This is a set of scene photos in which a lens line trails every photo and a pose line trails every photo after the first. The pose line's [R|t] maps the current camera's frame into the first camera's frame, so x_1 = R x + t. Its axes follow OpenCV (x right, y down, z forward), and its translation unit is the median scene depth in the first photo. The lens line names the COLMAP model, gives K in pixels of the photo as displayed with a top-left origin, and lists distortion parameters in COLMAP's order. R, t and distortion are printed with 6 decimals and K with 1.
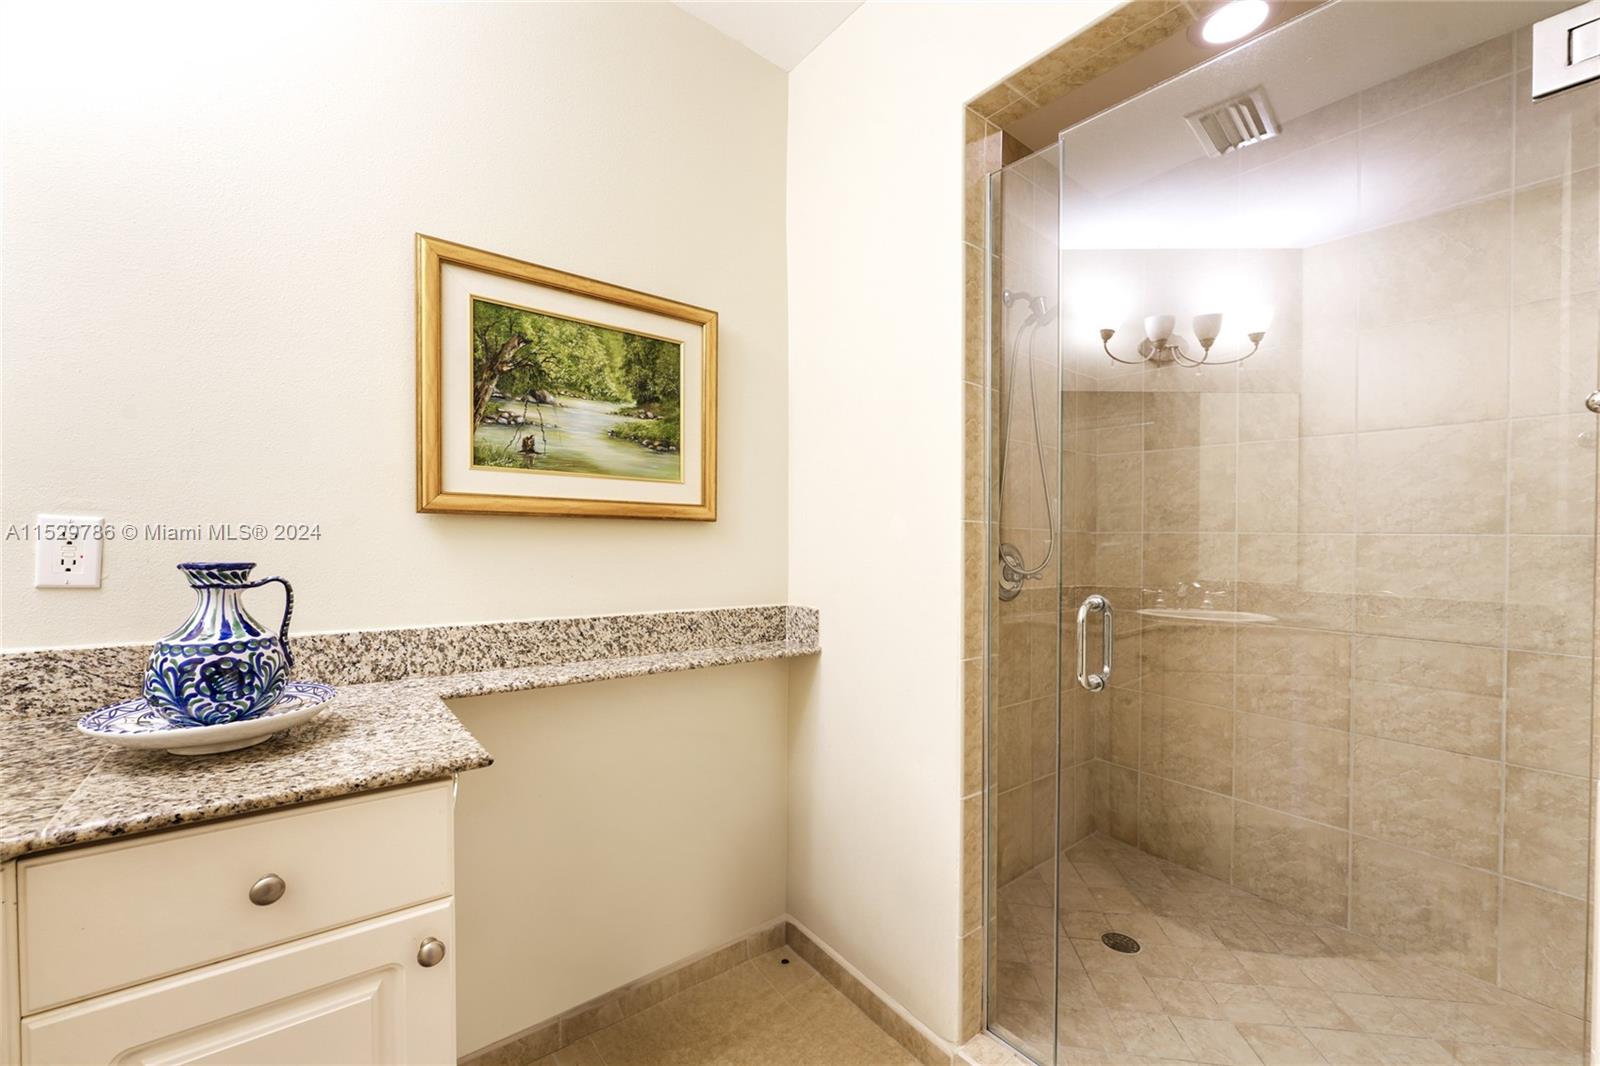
lens RADIAL K [[650.5, 0, 789.6], [0, 650.5, 532.1], [0, 0, 1]] dist [-0.001480, 0.000018]
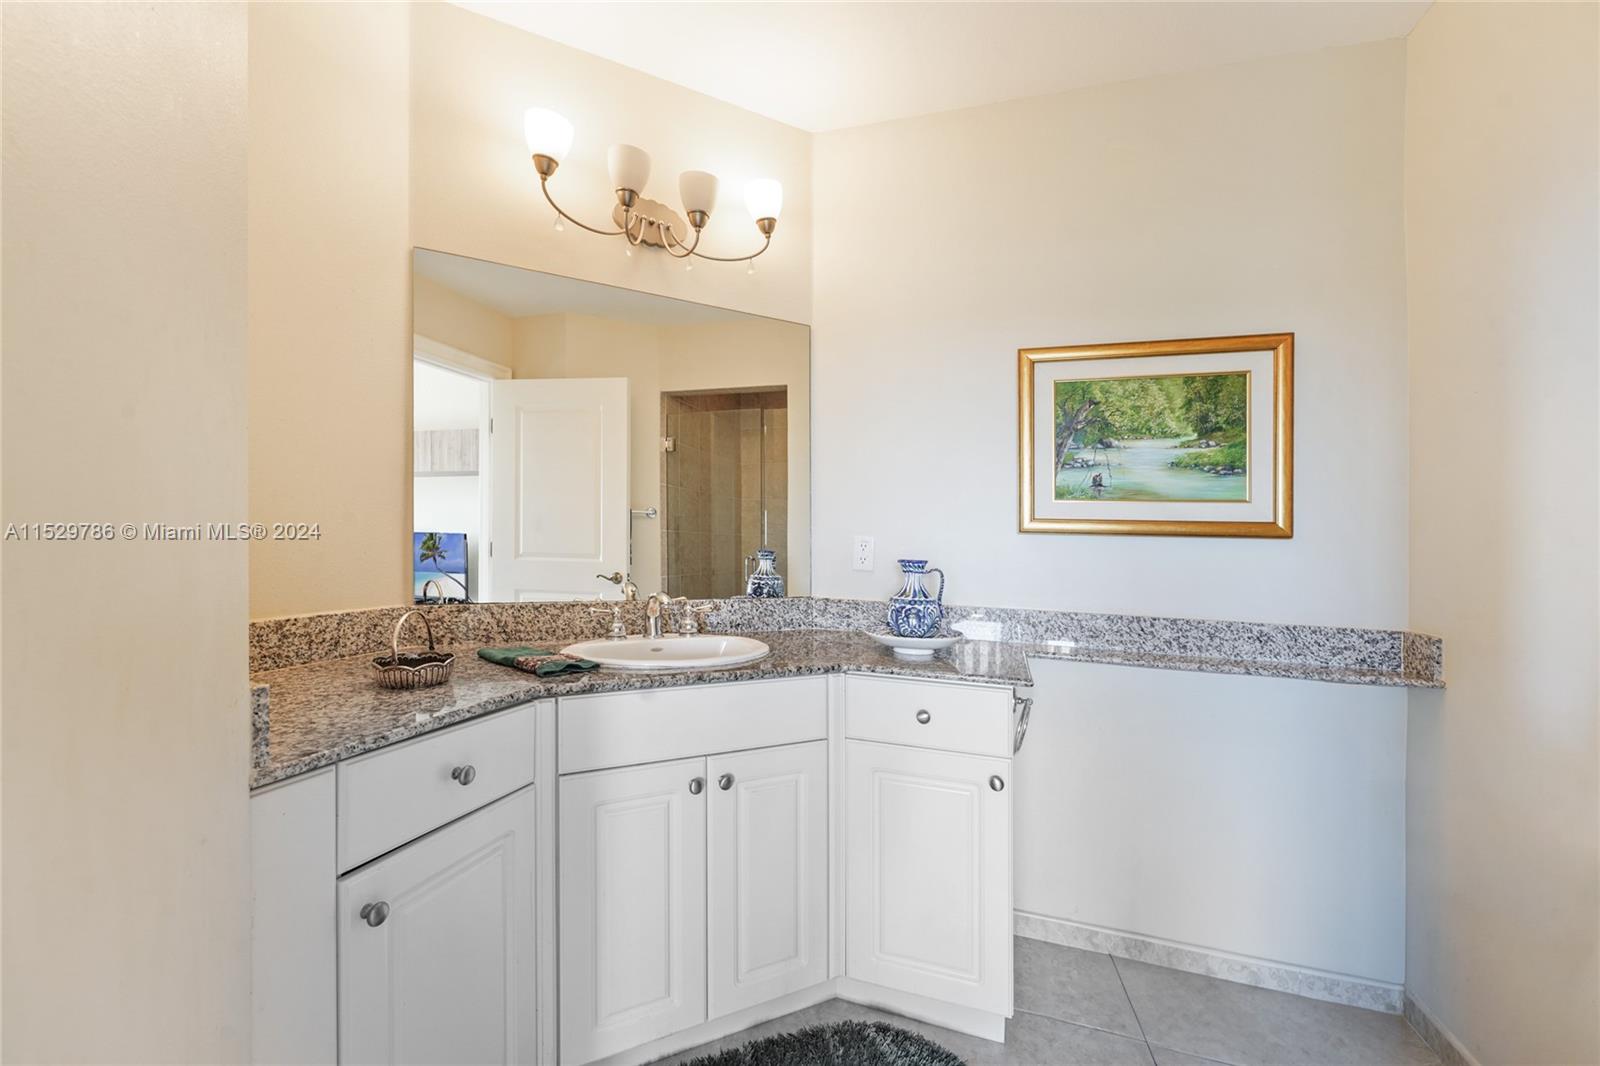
lens RADIAL K [[650.5, 0, 789.6], [0, 650.5, 532.1], [0, 0, 1]] dist [-0.001480, 0.000018]
pose [[0.572444, -0.010419, -0.819878, 0.306750], [-0.010935, 0.999733, -0.020340, 0.004132], [0.819871, 0.020609, 0.572177, -0.255801]]
